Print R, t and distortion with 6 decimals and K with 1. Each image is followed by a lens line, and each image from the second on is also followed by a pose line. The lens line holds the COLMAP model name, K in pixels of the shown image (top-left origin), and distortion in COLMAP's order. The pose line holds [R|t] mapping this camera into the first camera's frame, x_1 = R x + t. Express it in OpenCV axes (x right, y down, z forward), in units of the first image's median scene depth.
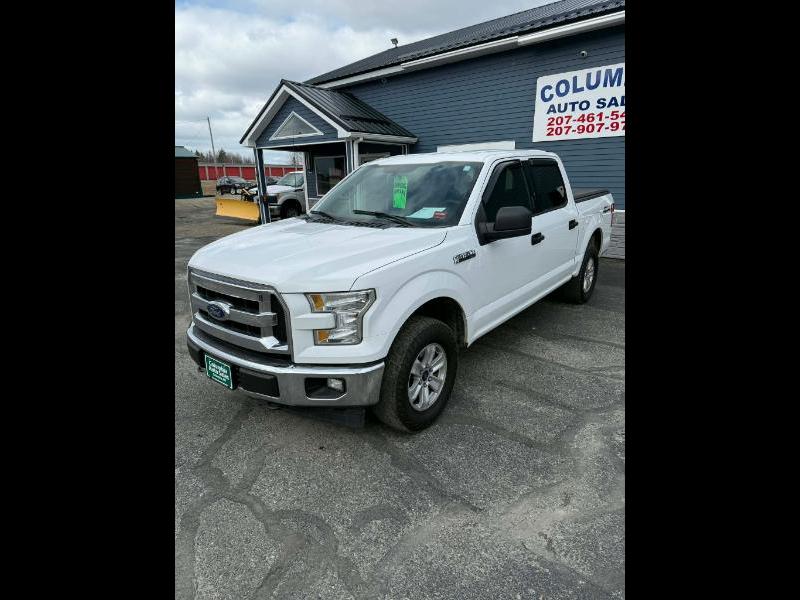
lens RADIAL K [[414.7, 0, 398.2], [0, 414.7, 305.0], [0, 0, 1]] dist [-0.002373, -0.003305]
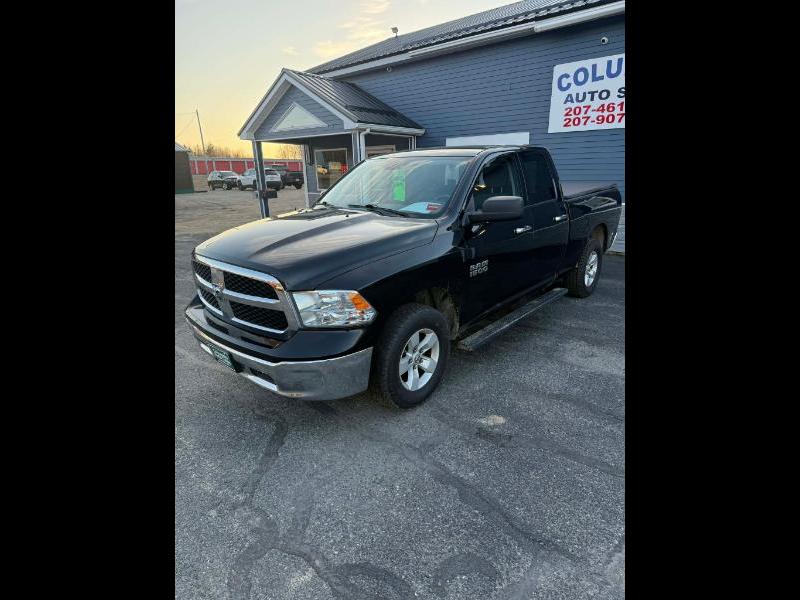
lens RADIAL K [[414.7, 0, 397.4], [0, 414.7, 304.1], [0, 0, 1]] dist [-0.002373, -0.003305]
pose [[0.999764, -0.009942, 0.019304, -0.050207], [0.009716, 0.999884, 0.011763, -0.011880], [-0.019419, -0.011573, 0.999744, 0.042354]]
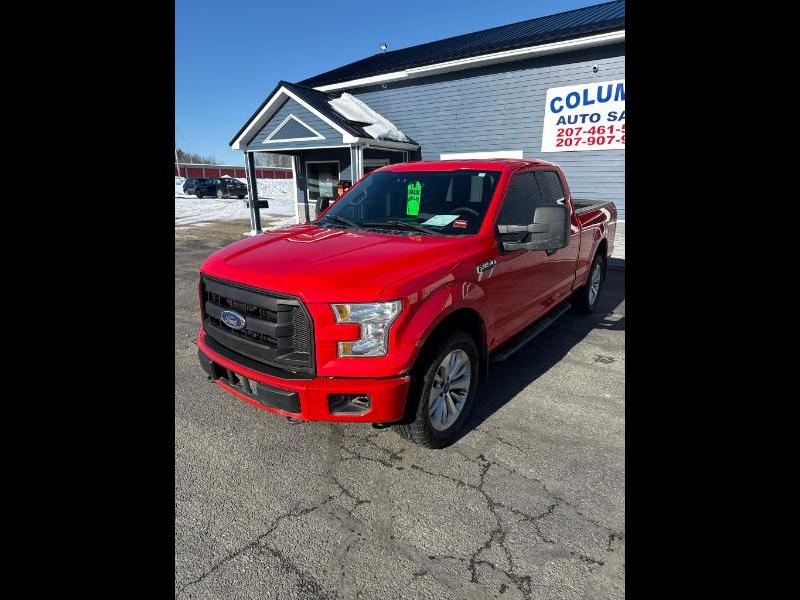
lens RADIAL K [[414.7, 0, 392.7], [0, 414.7, 305.4], [0, 0, 1]] dist [-0.002373, -0.003305]
pose [[0.996877, -0.002411, 0.078938, -0.120704], [0.003601, 0.999882, -0.014940, -0.006985], [-0.078892, 0.015178, 0.996768, 0.029698]]
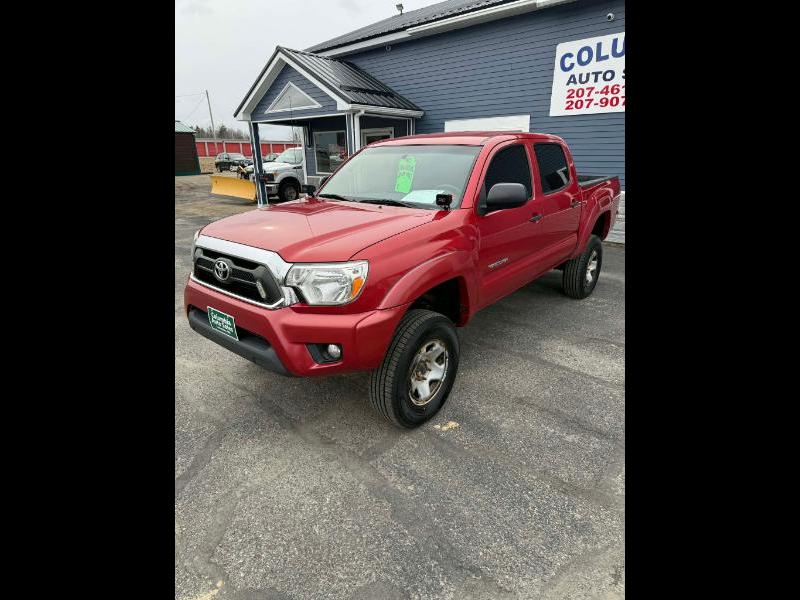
lens RADIAL K [[414.7, 0, 399.0], [0, 414.7, 302.7], [0, 0, 1]] dist [-0.002373, -0.003305]
pose [[0.999952, 0.008861, -0.004128, -0.001289], [-0.008672, 0.999006, 0.043733, -0.019907], [0.004512, -0.043695, 0.999035, 0.067599]]
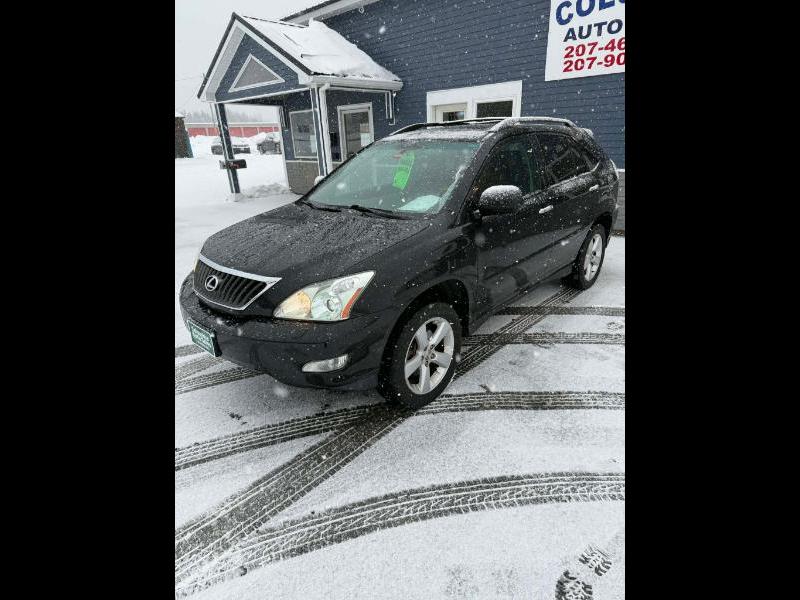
lens RADIAL K [[413.4, 0, 400.6], [0, 413.4, 301.6], [0, 0, 1]] dist [-0.005486, -0.002507]
pose [[0.999314, -0.014320, -0.034160, 0.080181], [0.017251, 0.996049, 0.087113, -0.059434], [0.032777, -0.087642, 0.995613, 0.200328]]
